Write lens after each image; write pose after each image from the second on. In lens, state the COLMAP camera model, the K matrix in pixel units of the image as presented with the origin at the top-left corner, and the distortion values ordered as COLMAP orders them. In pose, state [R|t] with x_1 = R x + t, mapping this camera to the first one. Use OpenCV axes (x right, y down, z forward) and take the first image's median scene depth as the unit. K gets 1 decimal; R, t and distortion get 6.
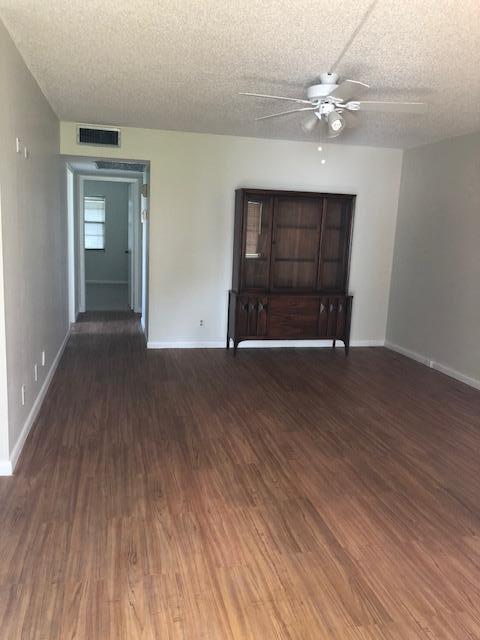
lens RADIAL K [[523.2, 0, 240.5], [0, 523.2, 319.8], [0, 0, 1]] dist [0.003432, 0.000659]
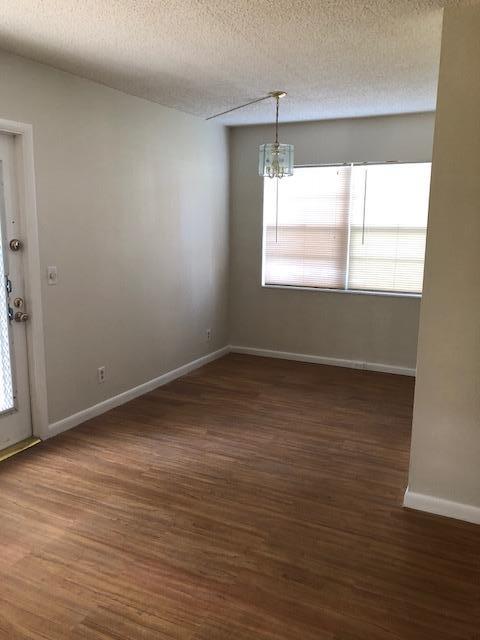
lens RADIAL K [[523.2, 0, 240.6], [0, 523.2, 320.0], [0, 0, 1]] dist [0.003432, 0.000659]
pose [[-0.636493, 0.092277, -0.765742, 0.552613], [-0.169395, 0.951852, 0.255507, -0.266299], [0.752451, 0.292341, -0.590216, 1.563162]]
